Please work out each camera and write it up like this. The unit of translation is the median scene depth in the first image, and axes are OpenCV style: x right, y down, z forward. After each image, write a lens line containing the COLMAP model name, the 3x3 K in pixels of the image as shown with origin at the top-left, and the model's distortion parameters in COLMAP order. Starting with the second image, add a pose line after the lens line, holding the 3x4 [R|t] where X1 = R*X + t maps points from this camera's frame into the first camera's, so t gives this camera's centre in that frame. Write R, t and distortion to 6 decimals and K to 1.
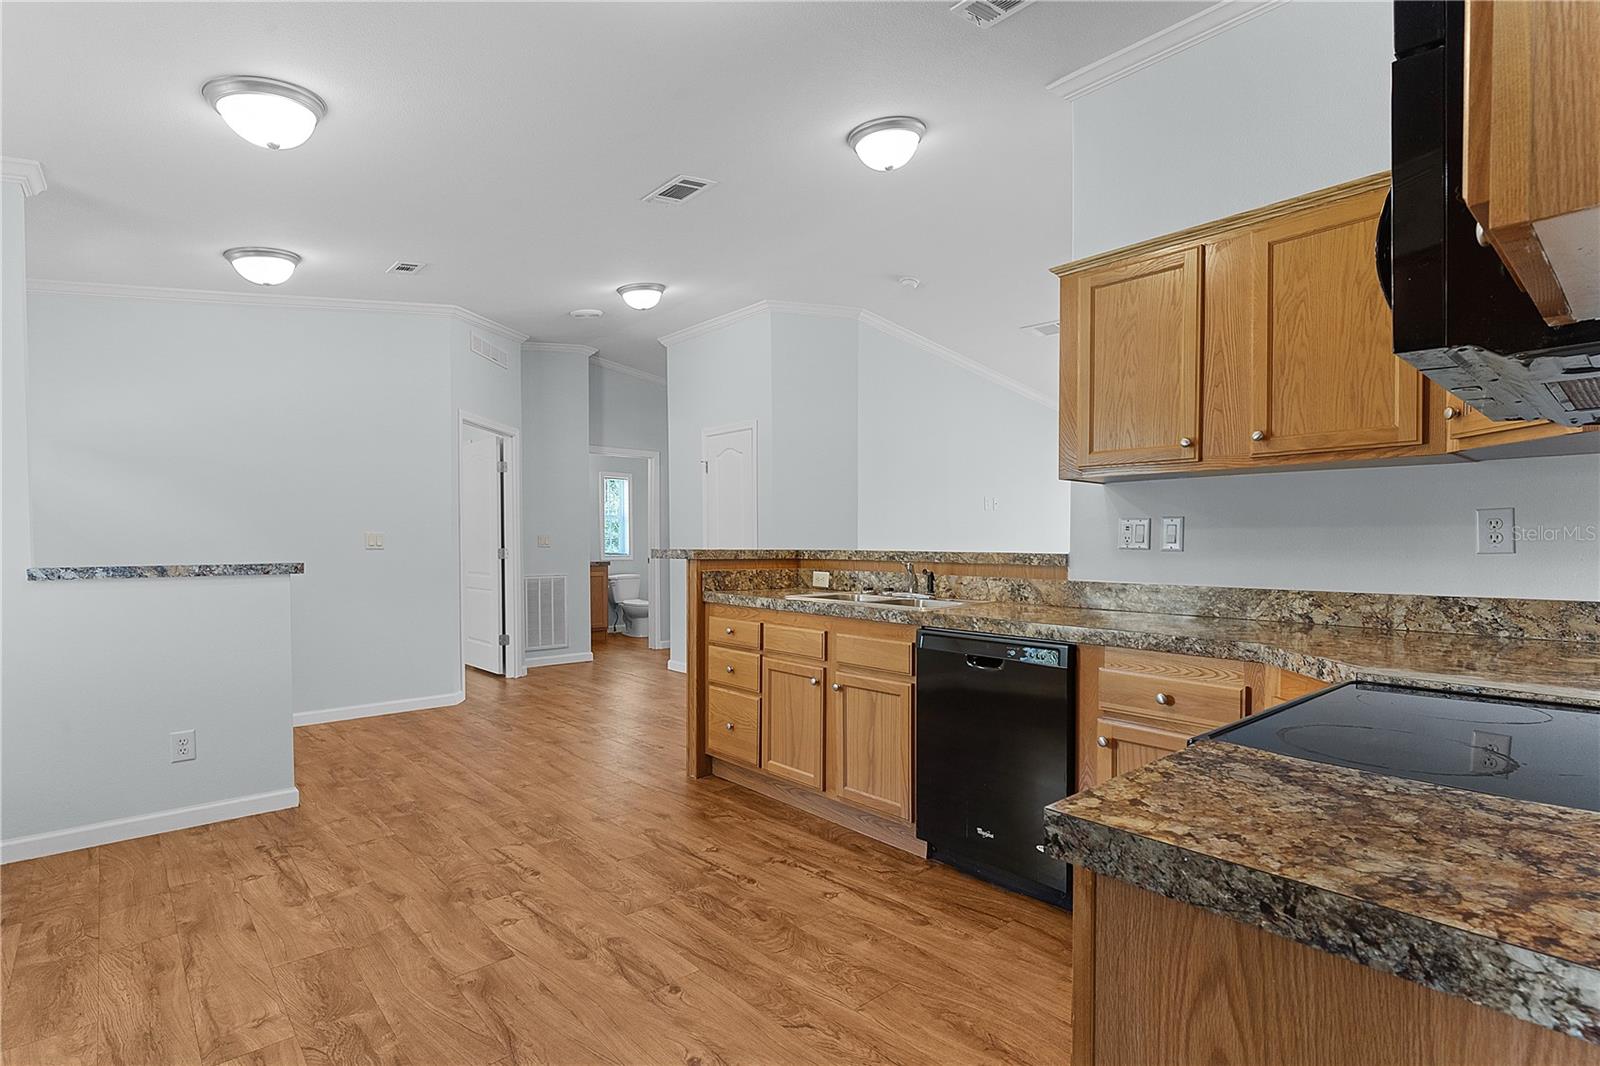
lens RADIAL K [[779.2, 0, 797.7], [0, 779.2, 556.8], [0, 0, 1]] dist [0.001996, 0.000085]
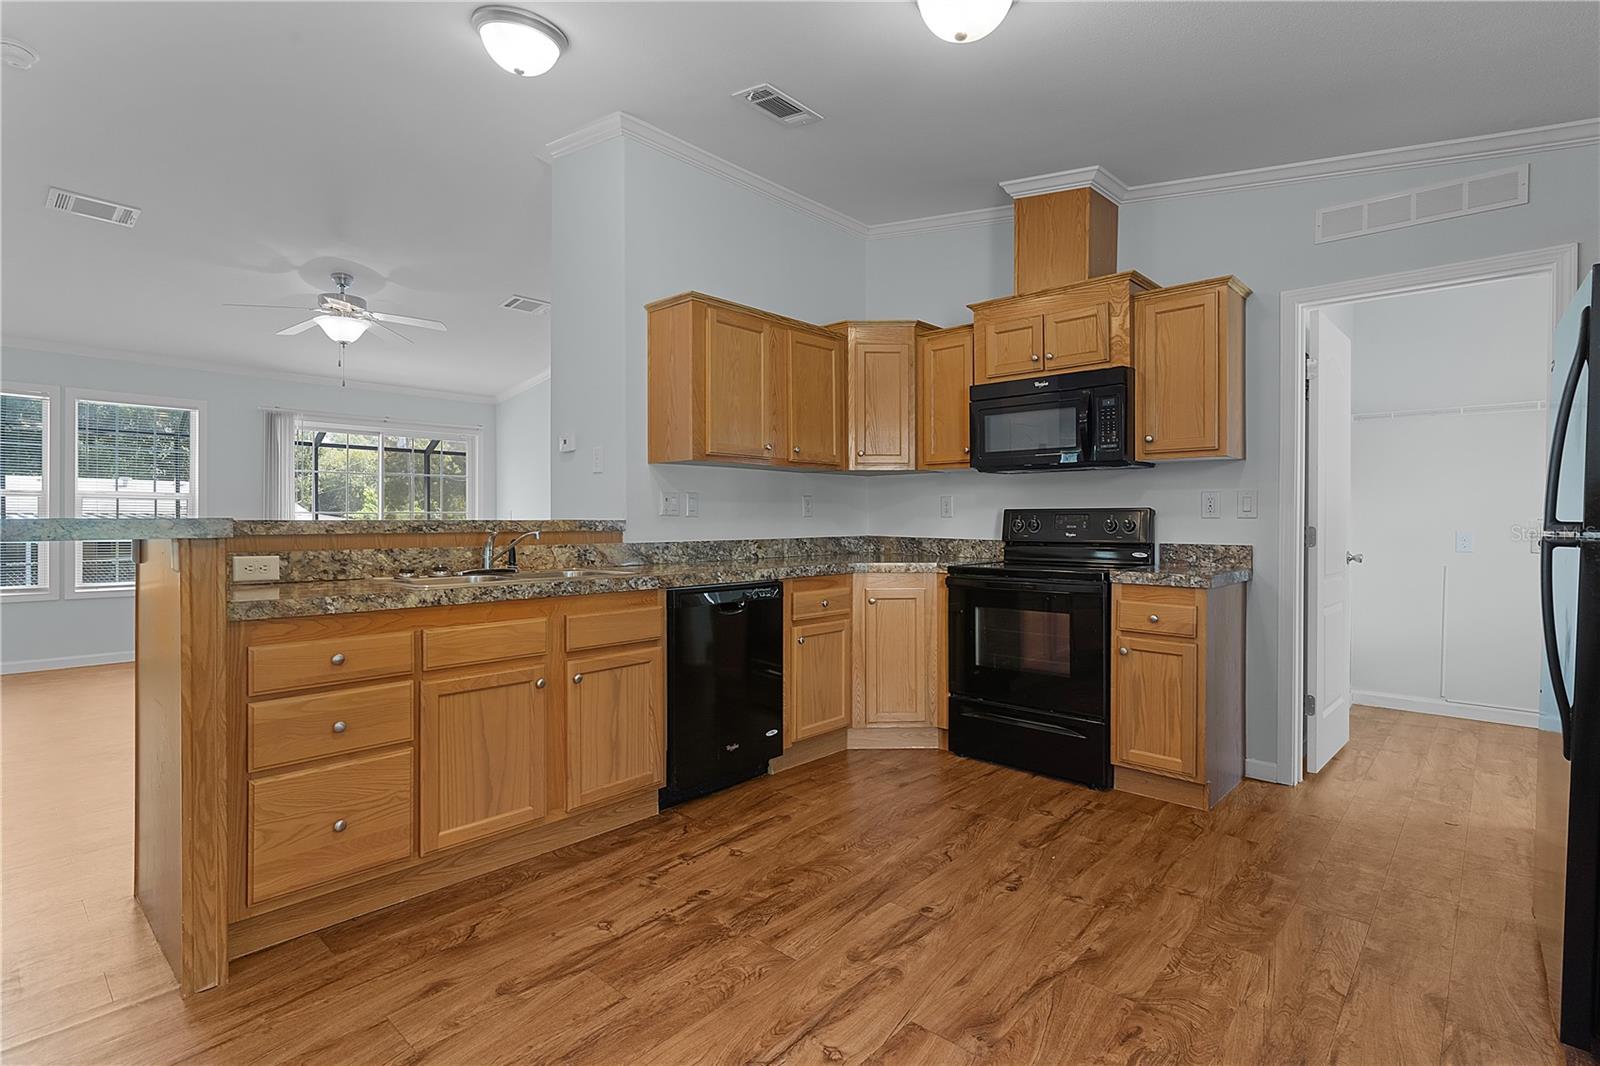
lens RADIAL K [[764.7, 0, 798.0], [0, 764.7, 525.1], [0, 0, 1]] dist [0.002511, 0.000398]
pose [[-0.098750, -0.008778, 0.995074, -0.821178], [0.021095, 0.999718, 0.010912, -0.003227], [-0.994889, 0.022068, -0.098537, 0.863942]]
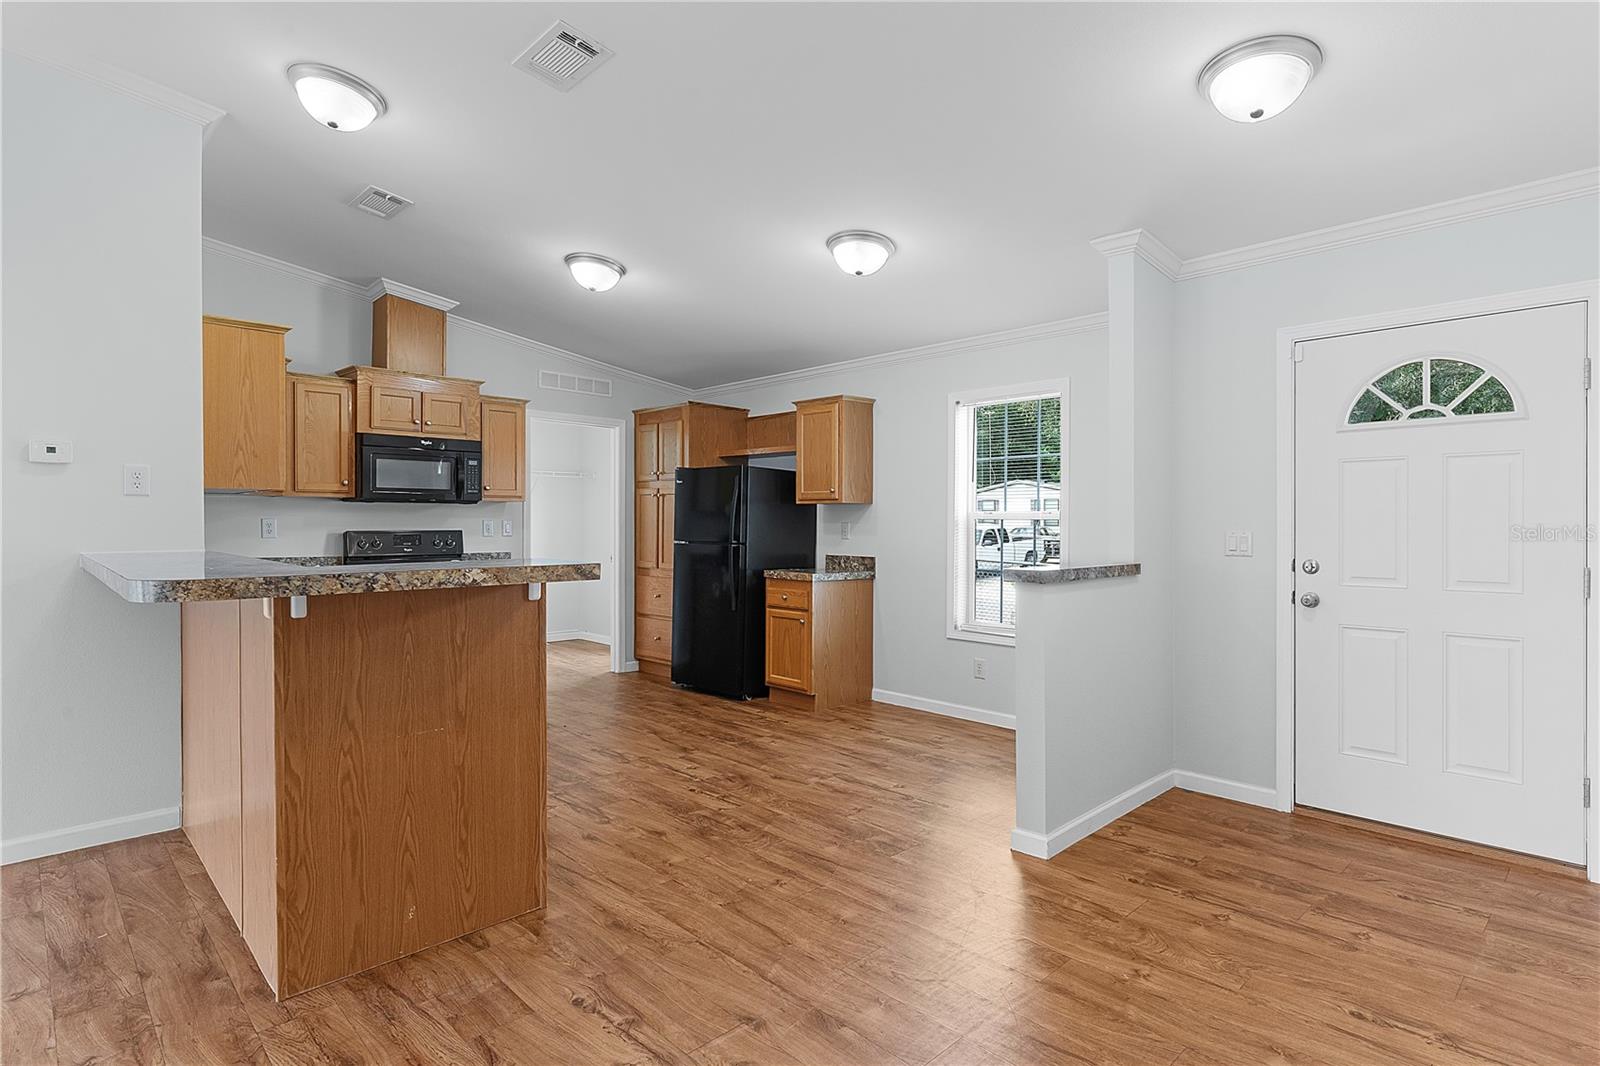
lens RADIAL K [[820.3, 0, 800.0], [0, 820.3, 533.0], [0, 0, 1]] dist [-0.002306, 0.000099]
pose [[-0.999095, -0.004607, -0.042293, -0.416561], [-0.006164, 0.999305, 0.036757, -0.074436], [0.042094, 0.036984, -0.998429, 2.165658]]
